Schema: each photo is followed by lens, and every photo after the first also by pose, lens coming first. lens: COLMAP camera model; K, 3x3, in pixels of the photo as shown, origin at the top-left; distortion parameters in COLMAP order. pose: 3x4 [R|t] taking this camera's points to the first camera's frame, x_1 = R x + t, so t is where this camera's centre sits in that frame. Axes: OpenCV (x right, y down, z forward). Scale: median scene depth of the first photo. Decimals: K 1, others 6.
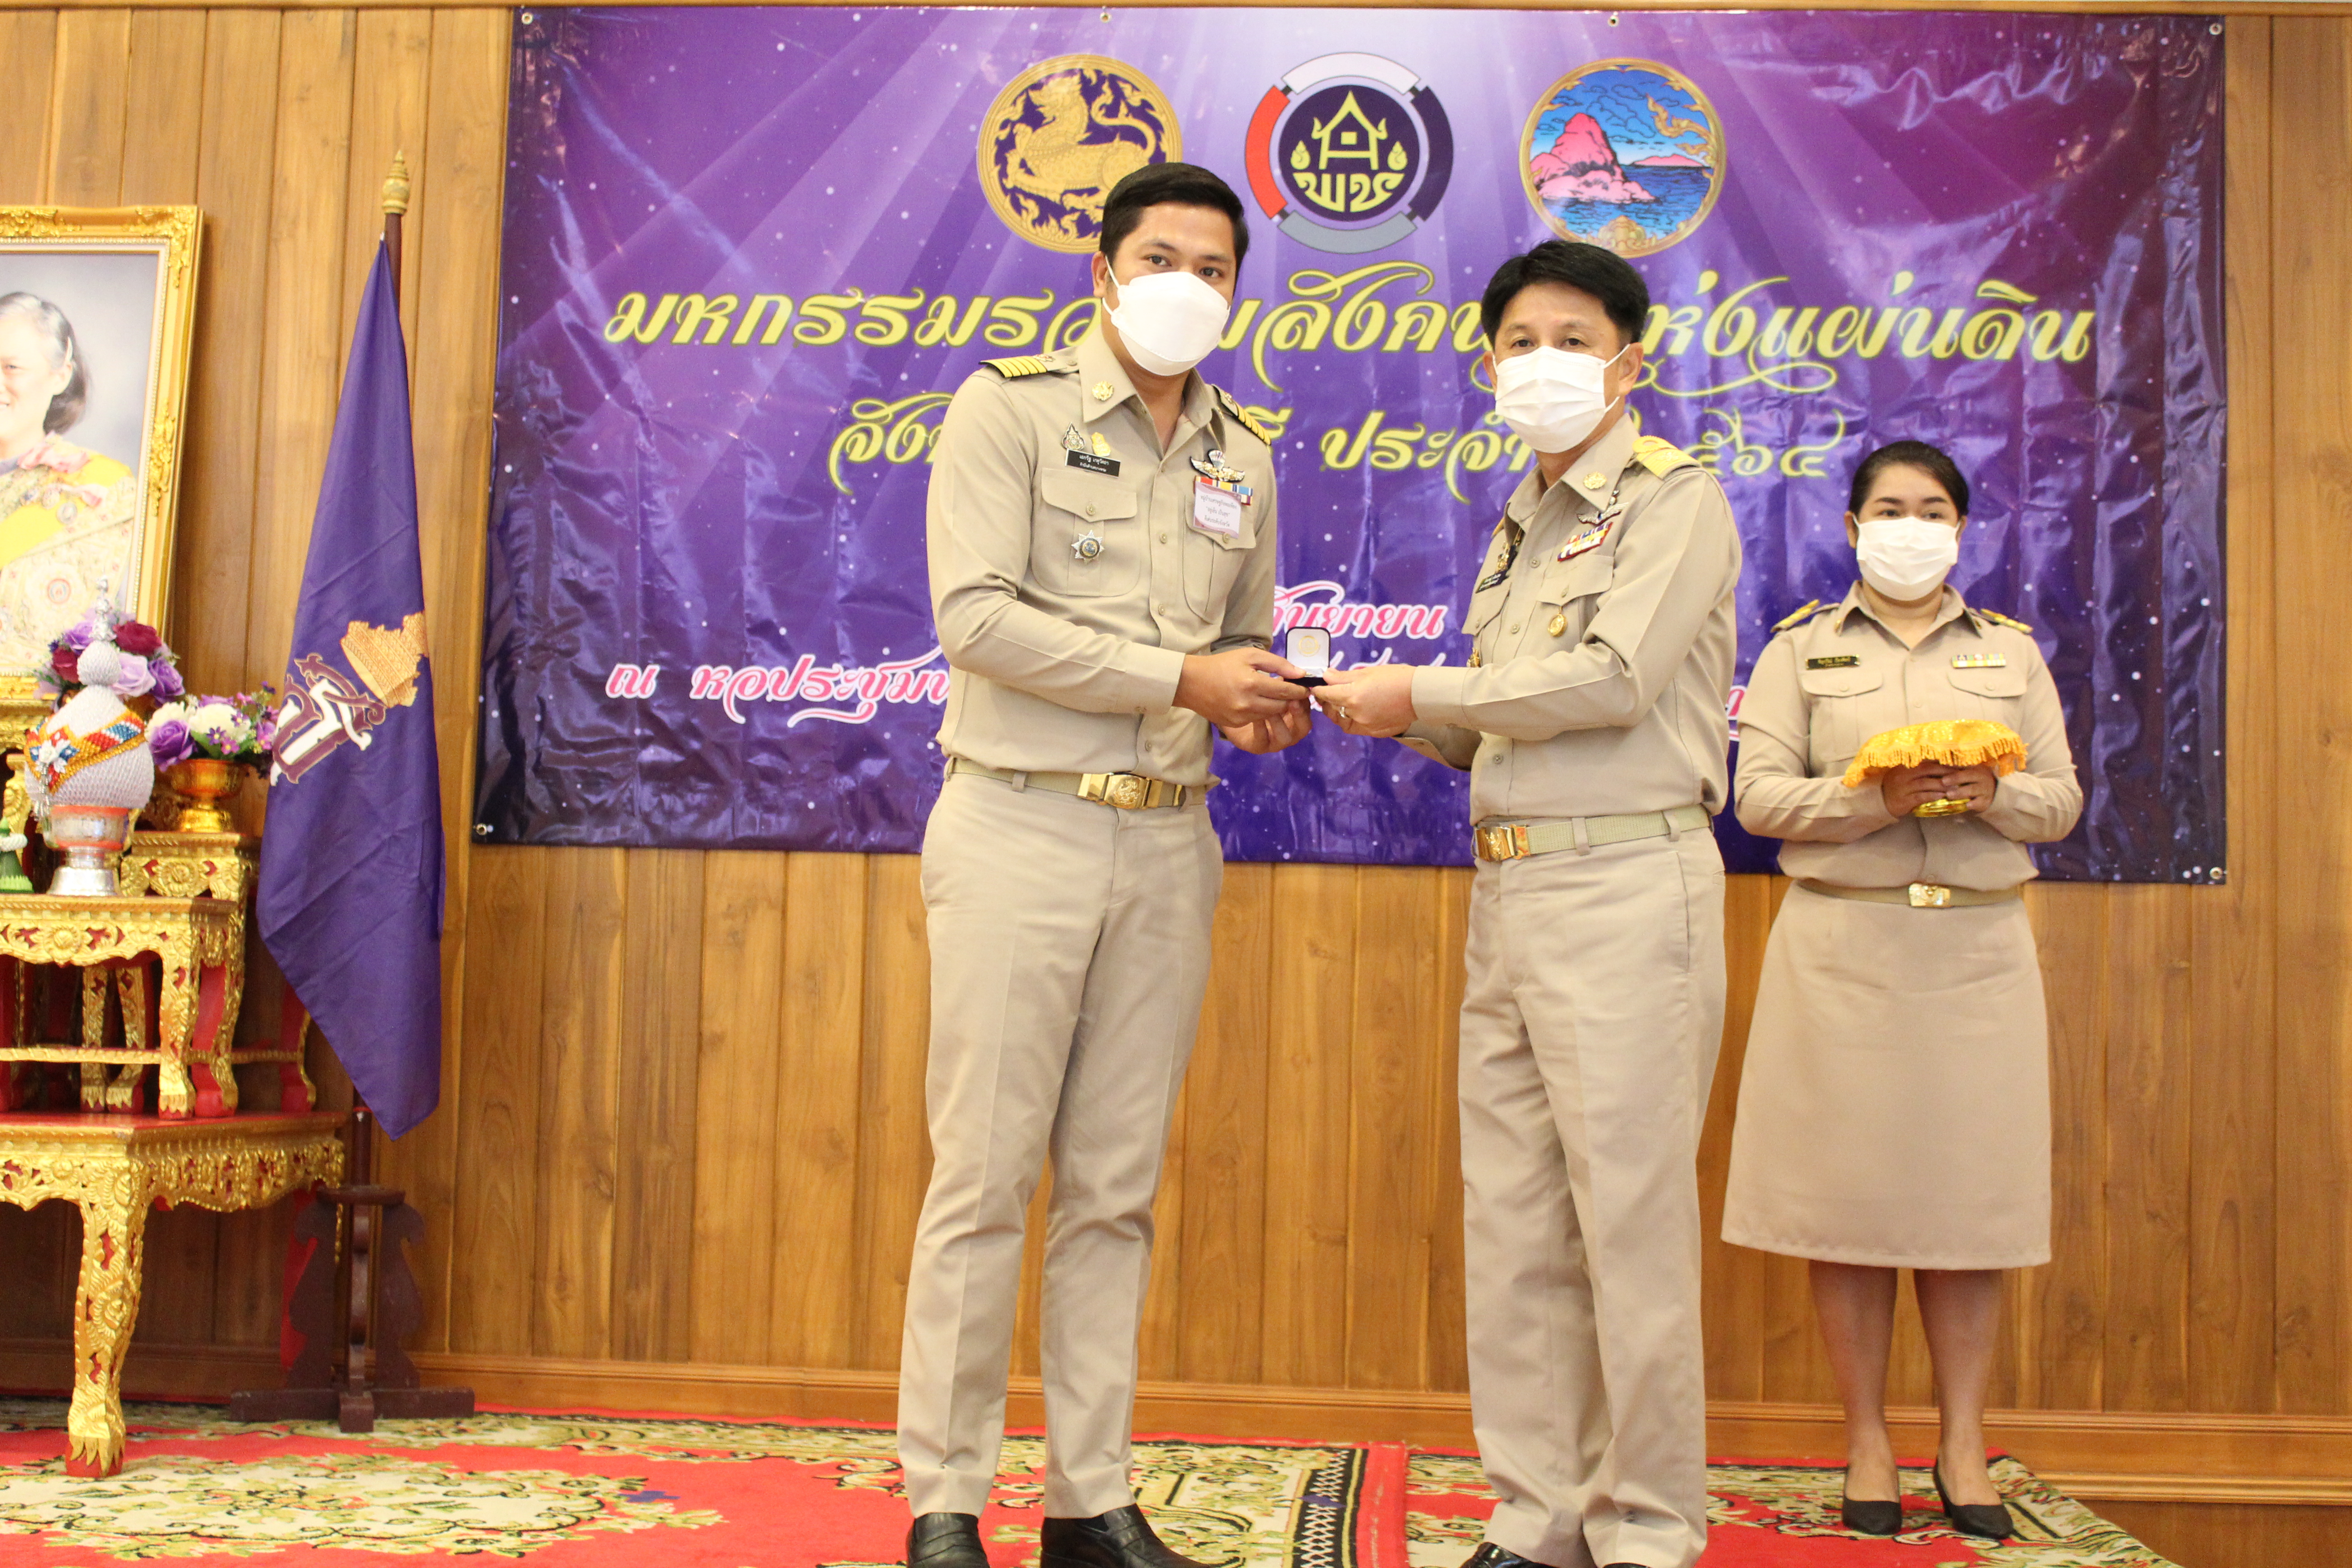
lens RADIAL K [[3131.1, 0, 1175.8], [0, 3131.1, 765.0], [0, 0, 1]] dist [-0.033704, 0.000000]
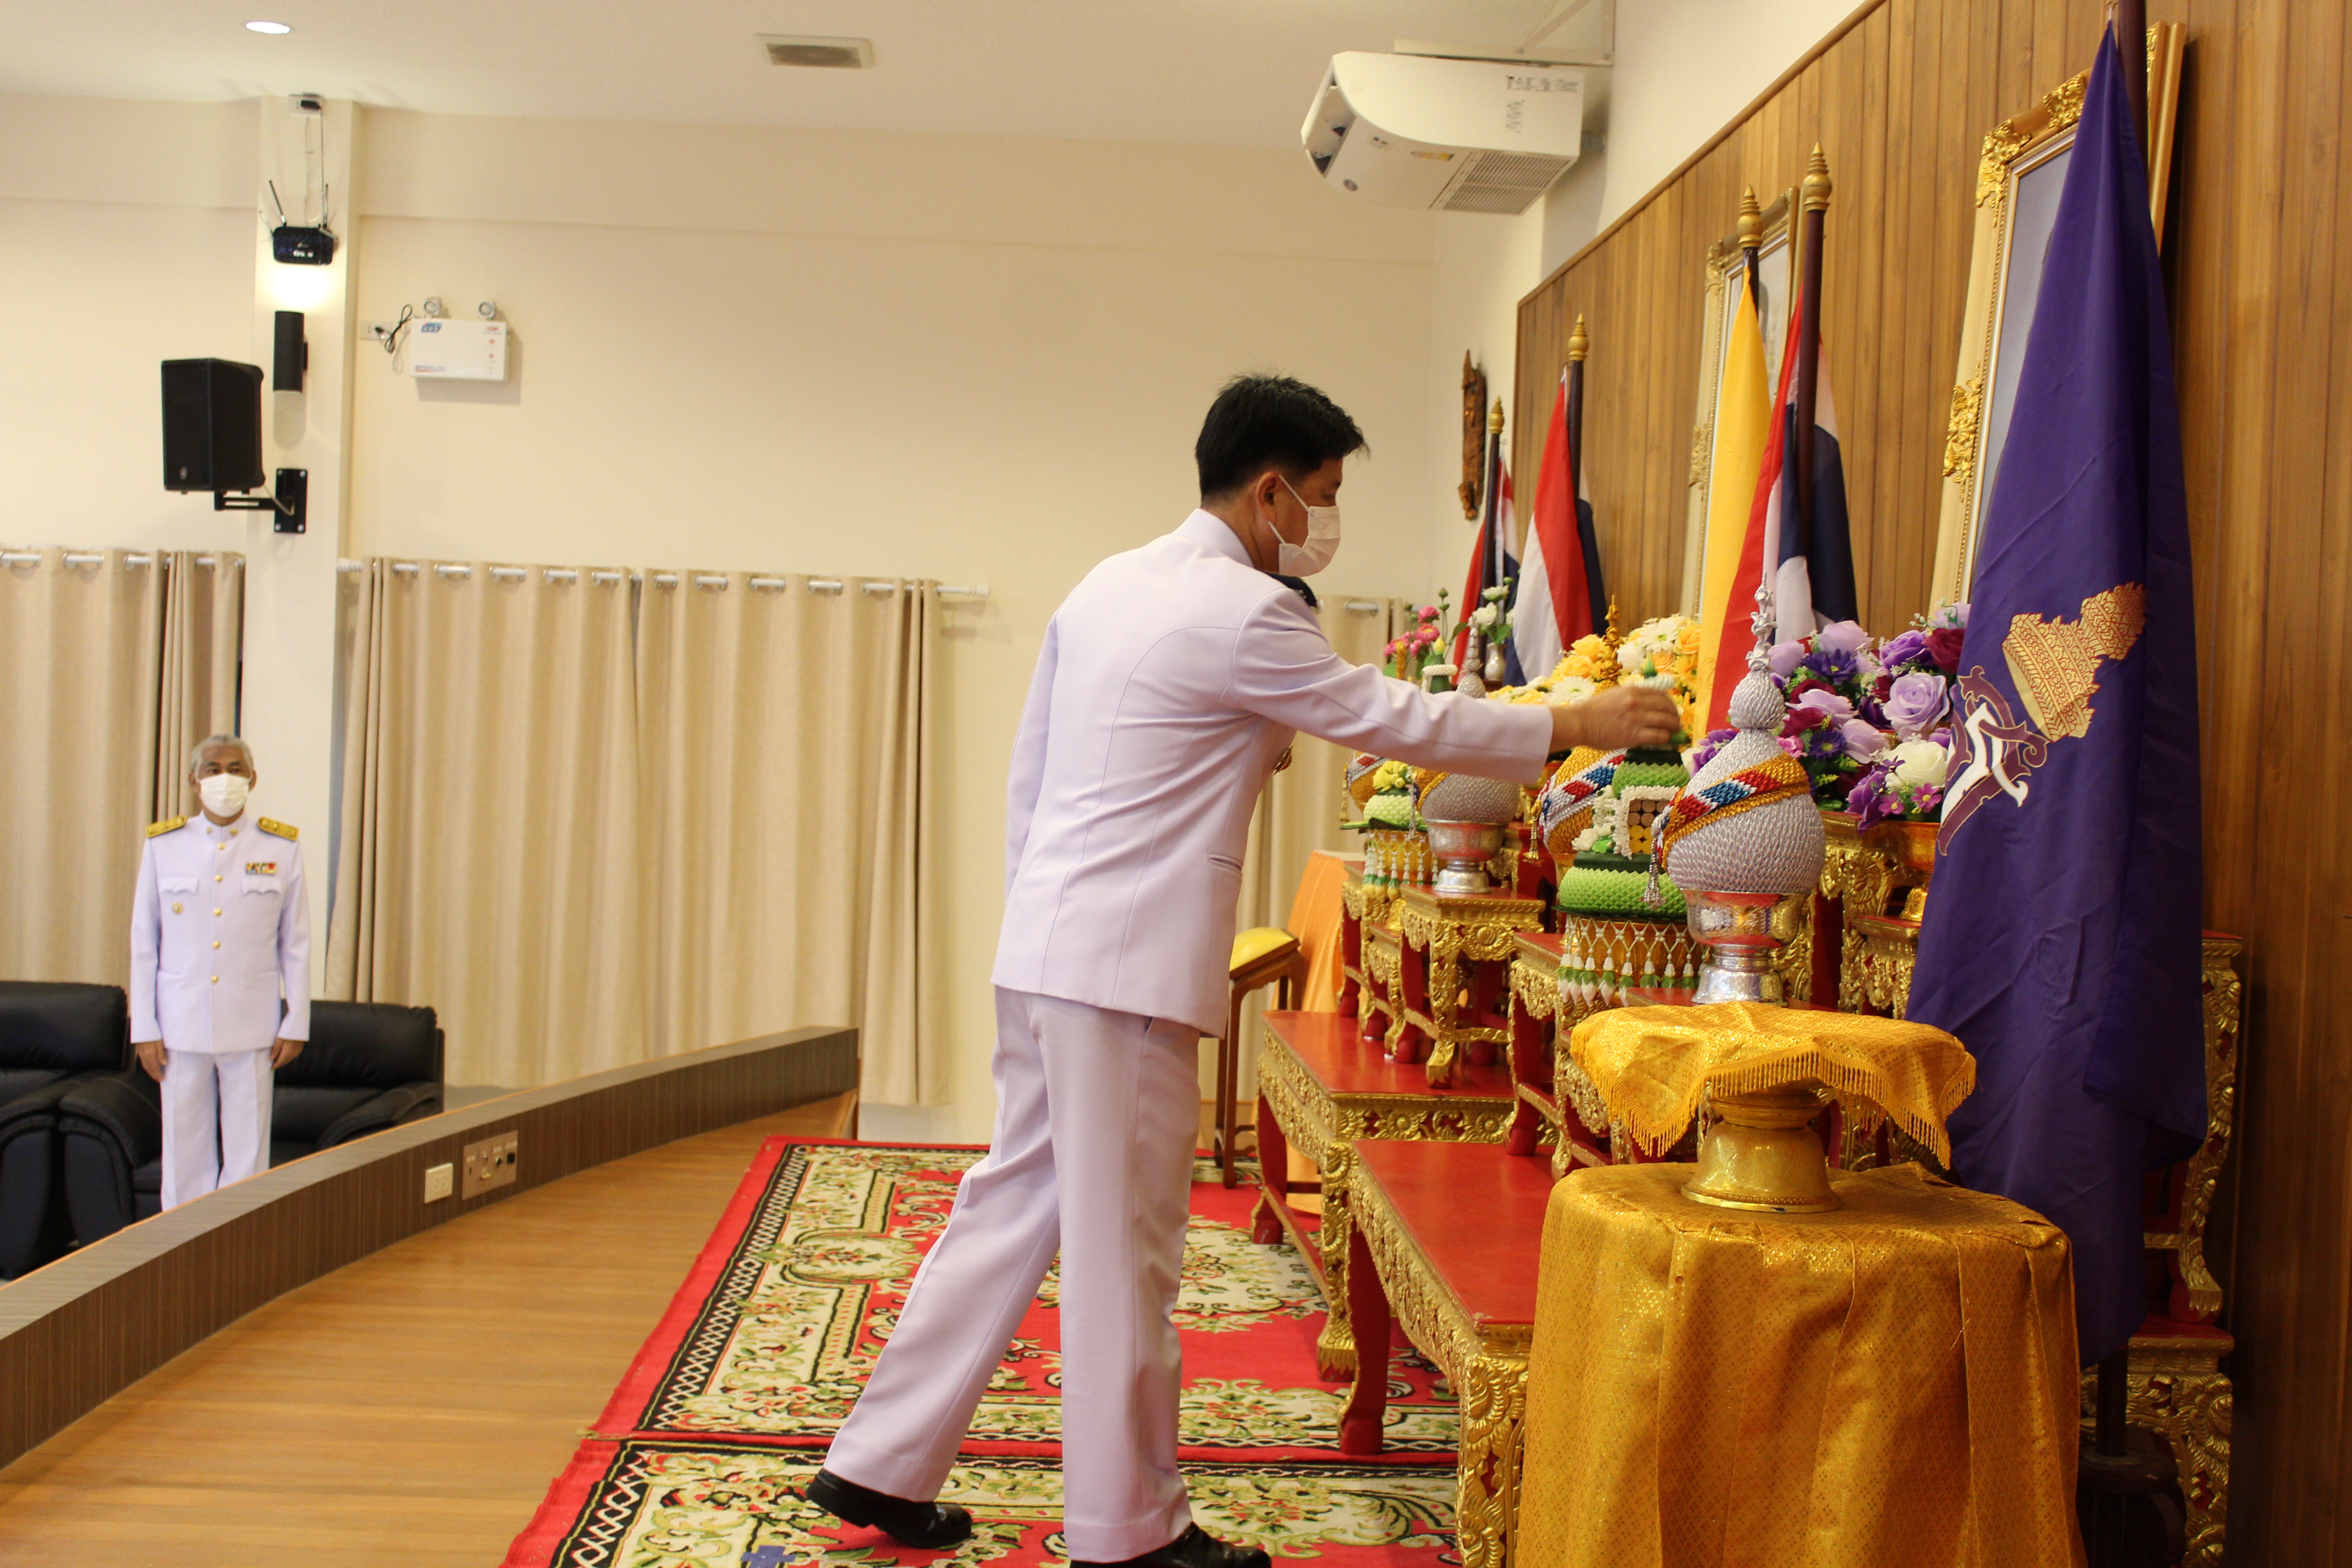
lens RADIAL K [[2791.9, 0, 1173.6], [0, 2791.9, 777.1], [0, 0, 1]] dist [-0.063379, 0.000000]
pose [[0.140559, -0.005150, -0.990059, 0.292087], [0.055882, 0.998434, 0.002740, -0.021754], [0.988494, -0.055711, 0.140627, 0.697088]]
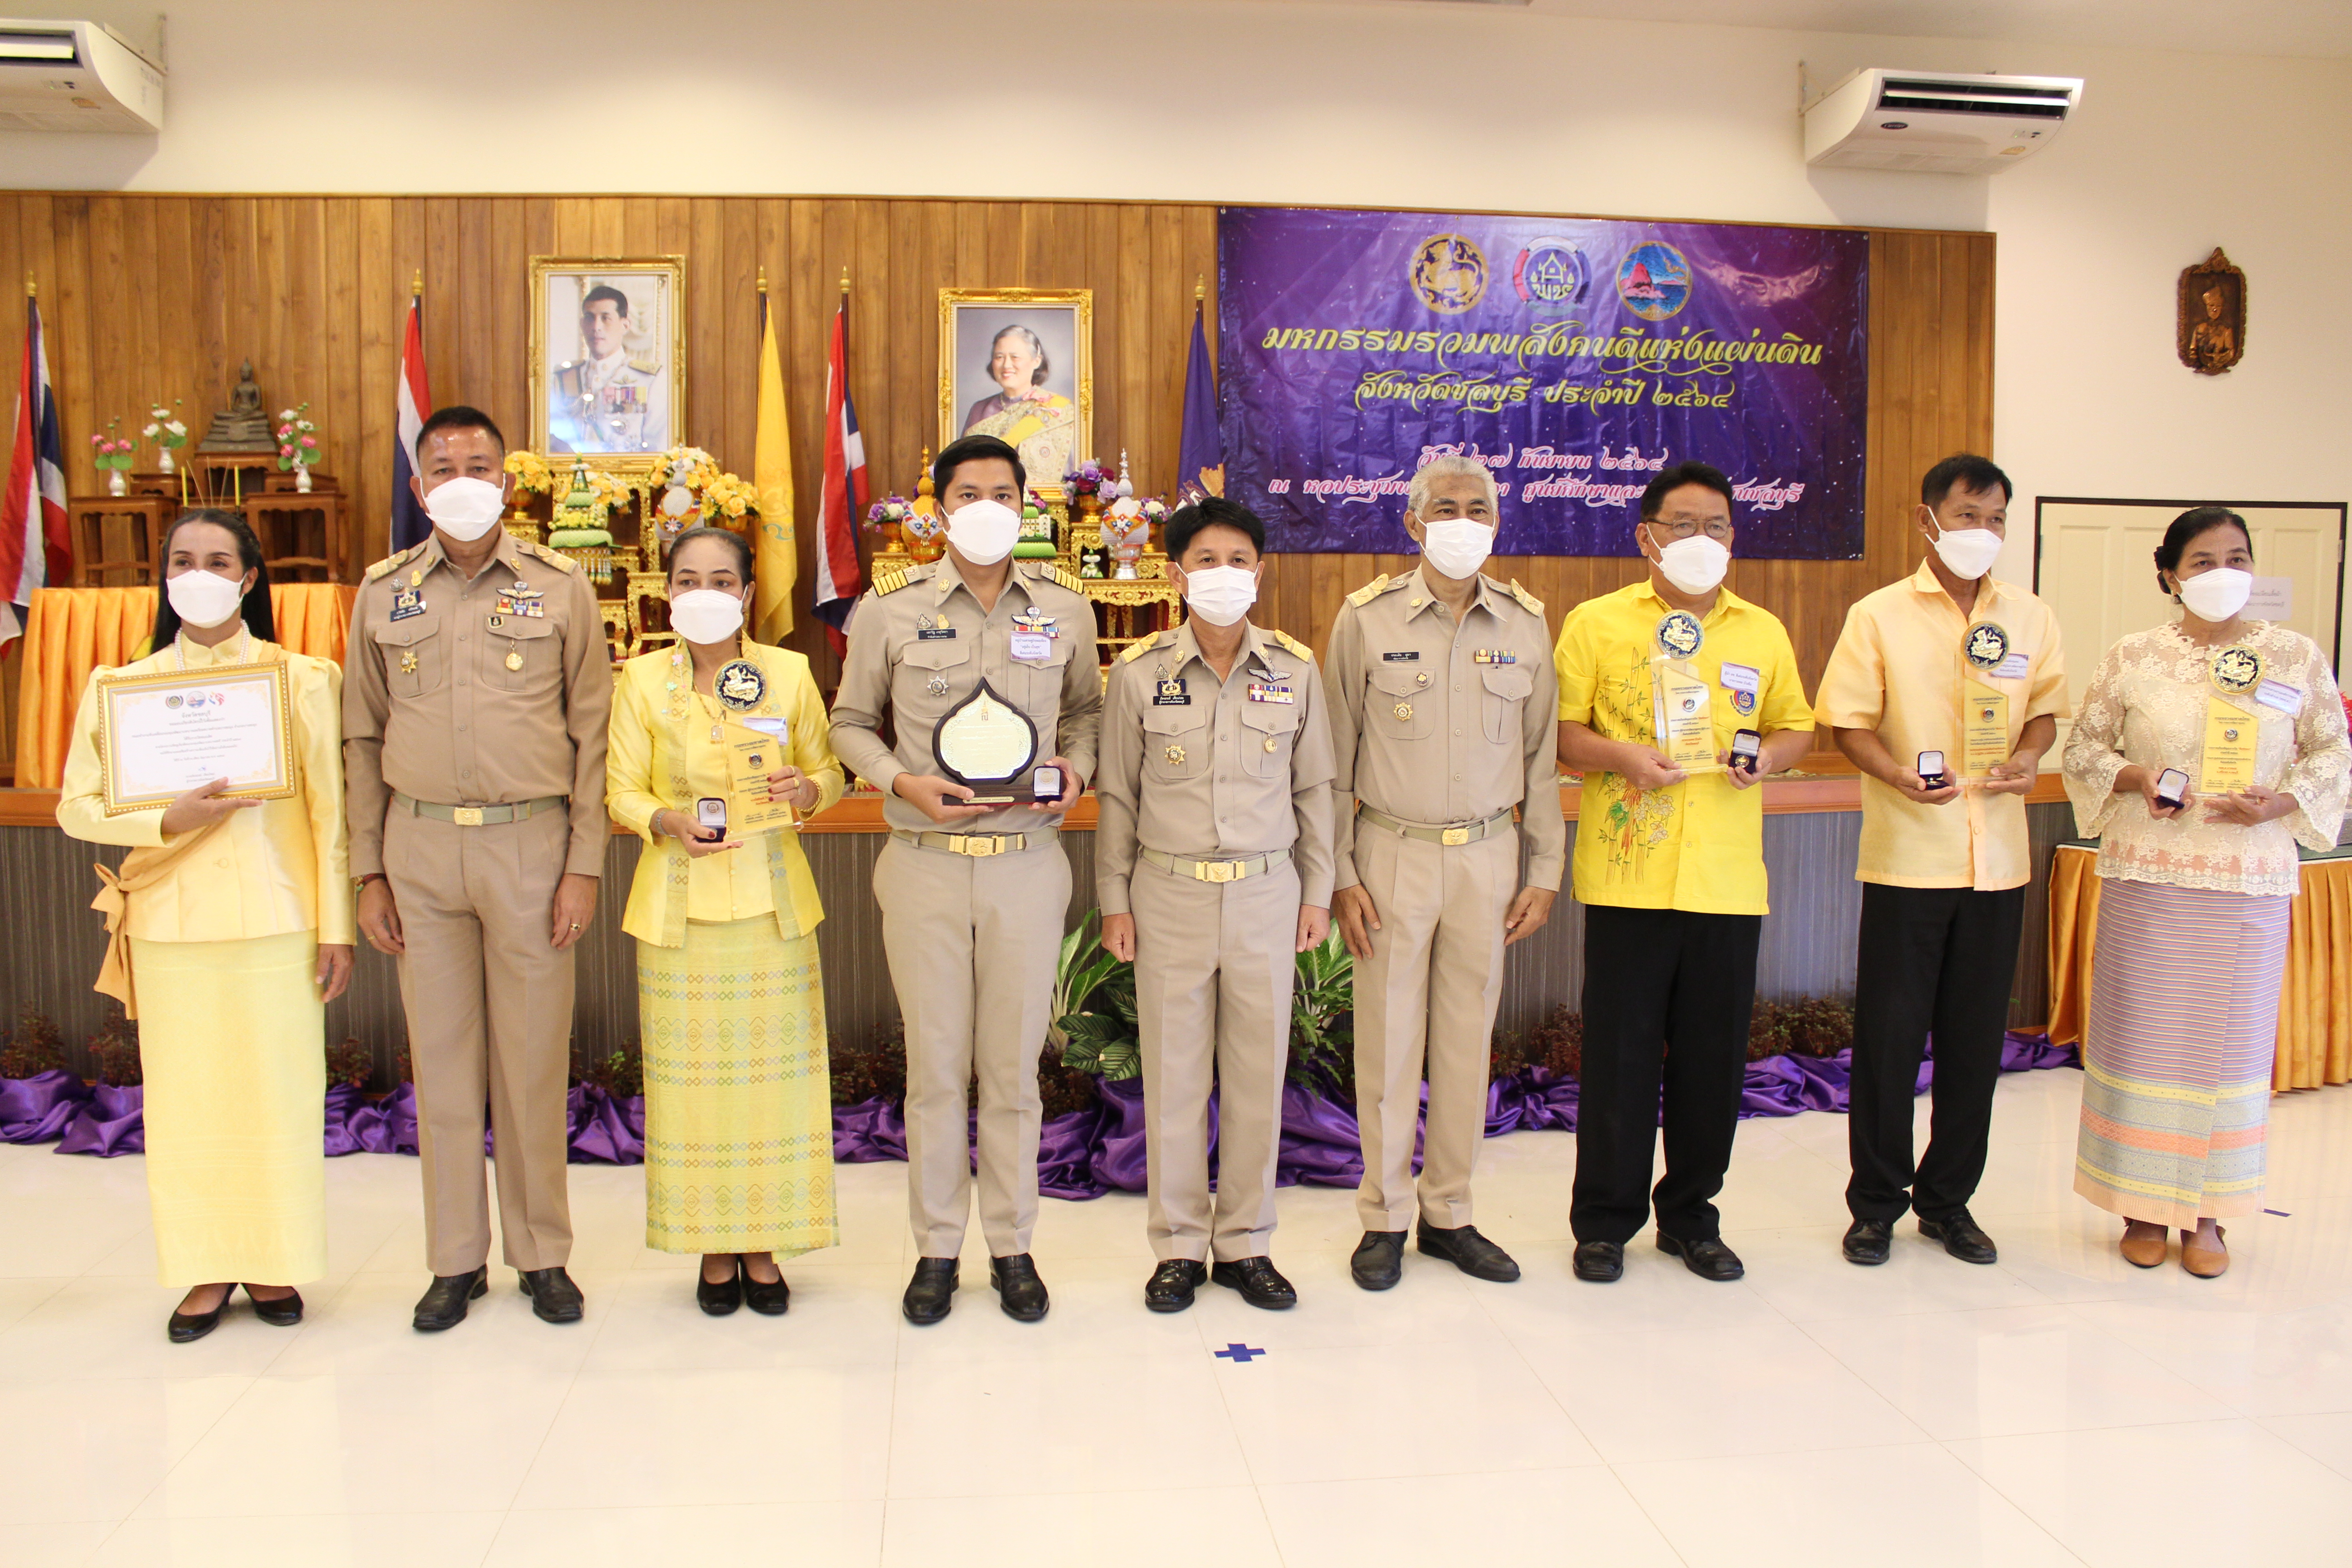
lens RADIAL K [[1995.6, 0, 1149.3], [0, 1995.6, 740.0], [0, 0, 1]] dist [-0.151408, 0.117240]
pose [[0.984282, -0.035029, 0.173095, -0.563654], [0.009195, 0.988967, 0.147849, -0.063123], [-0.176365, -0.143934, 0.973745, -0.561917]]
